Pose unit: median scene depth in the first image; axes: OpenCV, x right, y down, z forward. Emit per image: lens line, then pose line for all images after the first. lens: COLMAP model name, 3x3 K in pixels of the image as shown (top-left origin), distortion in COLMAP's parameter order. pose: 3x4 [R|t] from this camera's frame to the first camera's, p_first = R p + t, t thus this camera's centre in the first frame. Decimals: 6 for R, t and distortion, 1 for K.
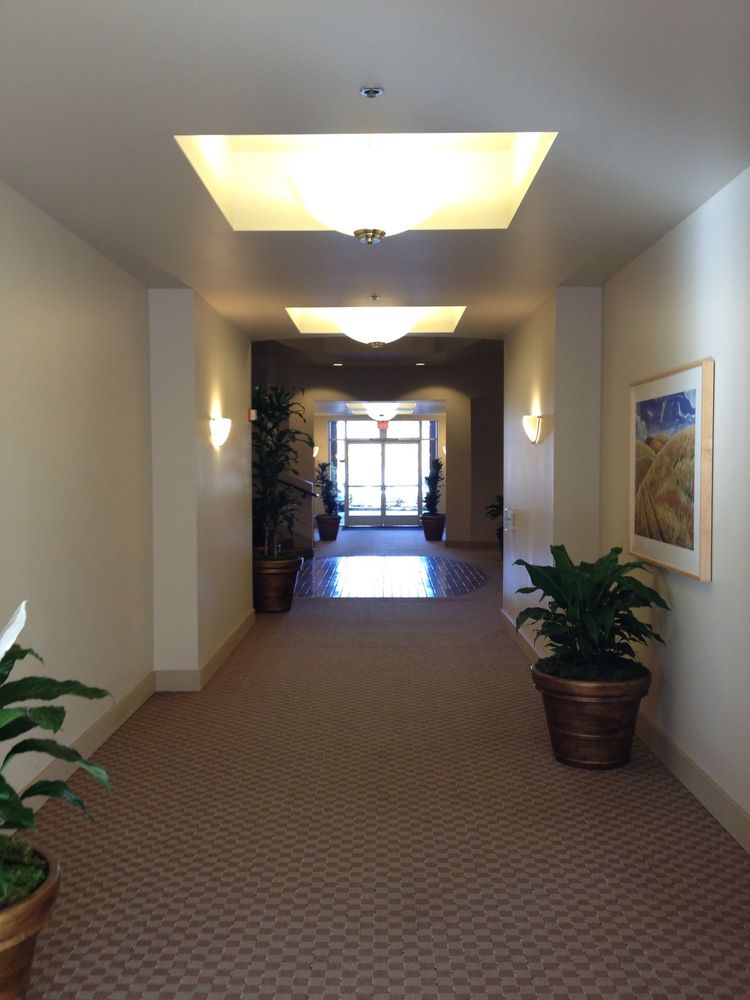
lens RADIAL K [[931.8, 0, 374.9], [0, 931.8, 499.5], [0, 0, 1]] dist [0.001197, 0.000000]
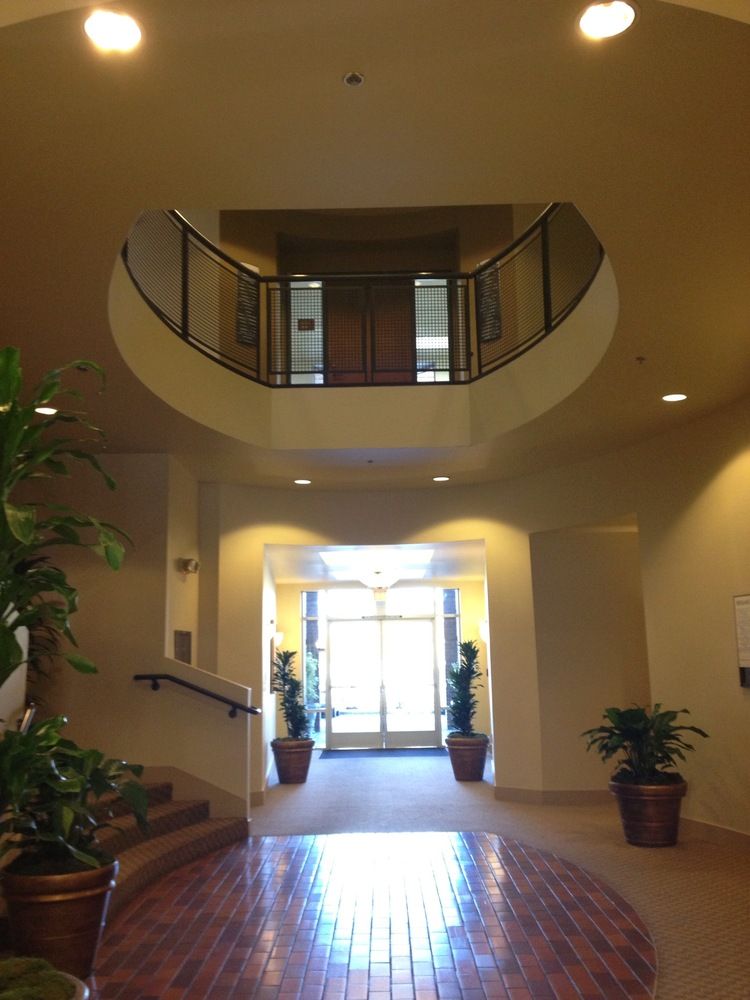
lens RADIAL K [[931.8, 0, 374.7], [0, 931.8, 497.0], [0, 0, 1]] dist [0.001197, 0.000000]
pose [[0.999844, -0.016603, 0.006058, 0.001952], [0.017497, 0.978220, -0.206831, -0.010266], [-0.002492, 0.206905, 0.978358, 0.365837]]
